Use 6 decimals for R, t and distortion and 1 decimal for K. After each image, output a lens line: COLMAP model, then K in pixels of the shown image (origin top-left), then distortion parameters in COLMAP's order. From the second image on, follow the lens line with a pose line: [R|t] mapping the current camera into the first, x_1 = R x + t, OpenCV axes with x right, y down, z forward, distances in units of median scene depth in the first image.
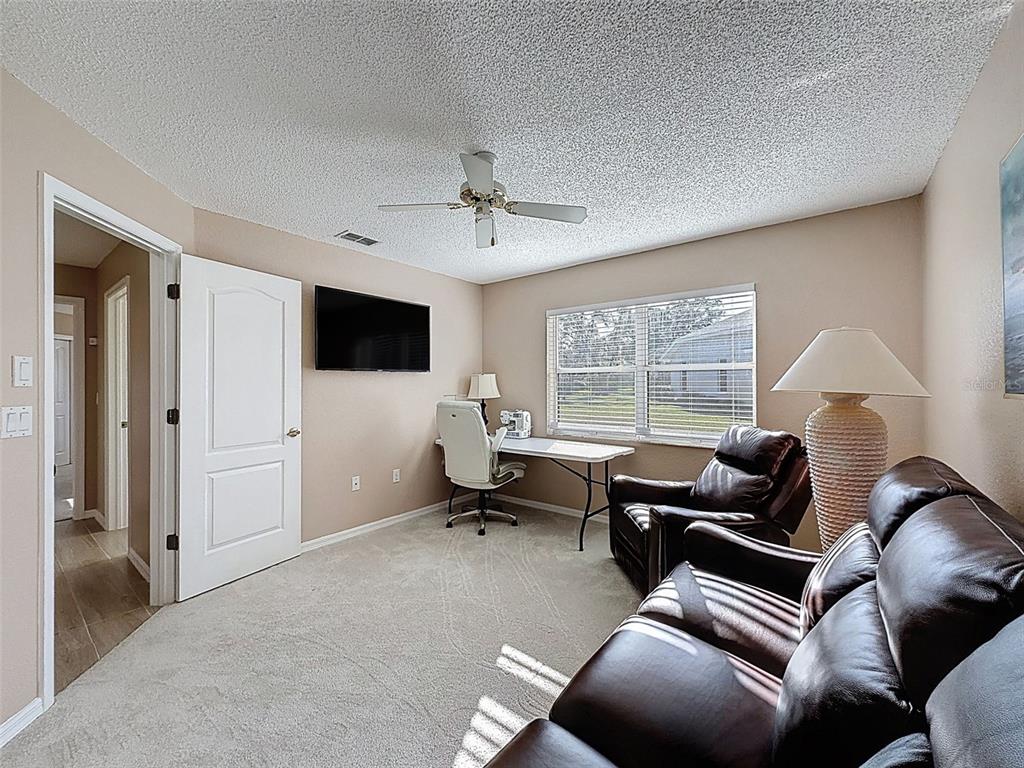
lens RADIAL K [[411.6, 0, 512.9], [0, 411.6, 383.6], [0, 0, 1]] dist [0.002249, -0.001070]
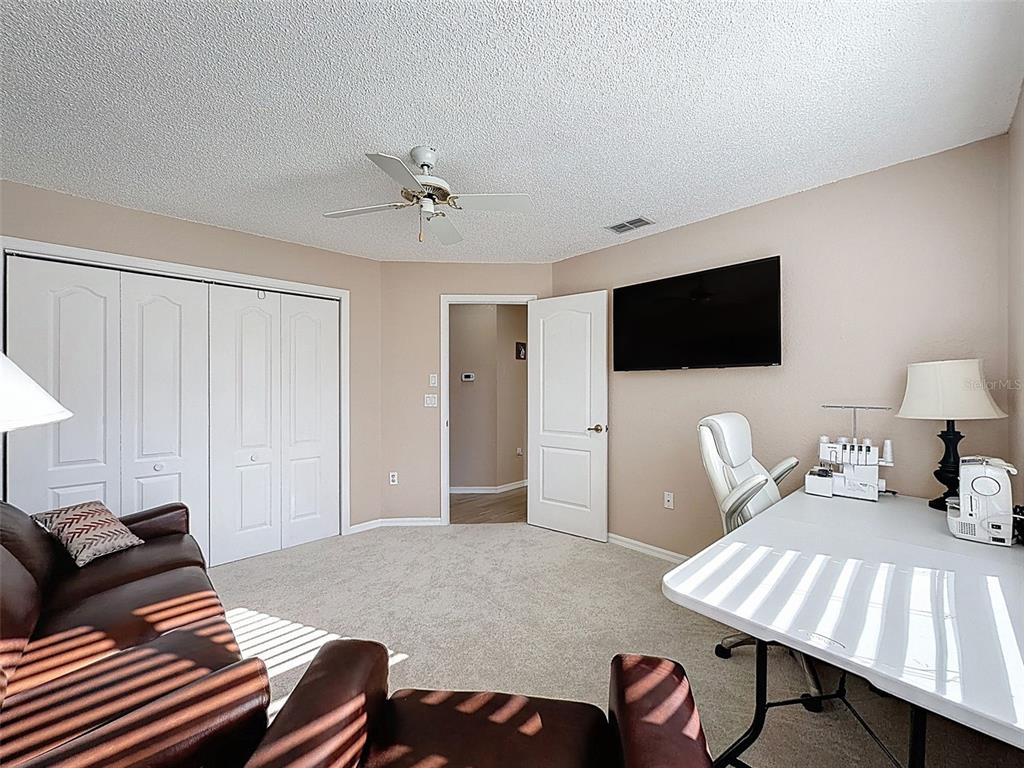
lens RADIAL K [[411.6, 0, 514.6], [0, 411.6, 386.3], [0, 0, 1]] dist [0.002249, -0.001070]
pose [[-0.135346, 0.005215, -0.990785, 0.591793], [0.003932, 0.999981, 0.004727, -0.001549], [0.990791, -0.003256, -0.135364, 0.914917]]
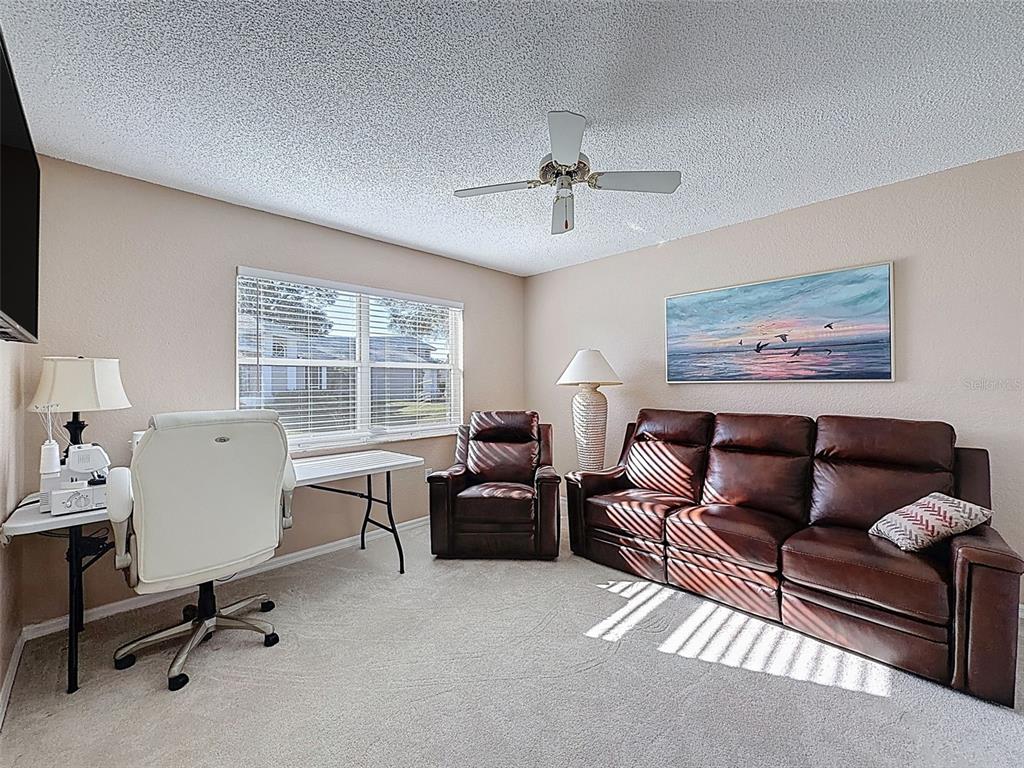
lens RADIAL K [[411.6, 0, 511.1], [0, 411.6, 381.1], [0, 0, 1]] dist [0.002249, -0.001070]
pose [[0.125028, 0.009175, 0.992111, -0.693966], [0.007622, 0.999919, -0.010207, 0.017481], [-0.992124, 0.008838, 0.124948, 0.697140]]
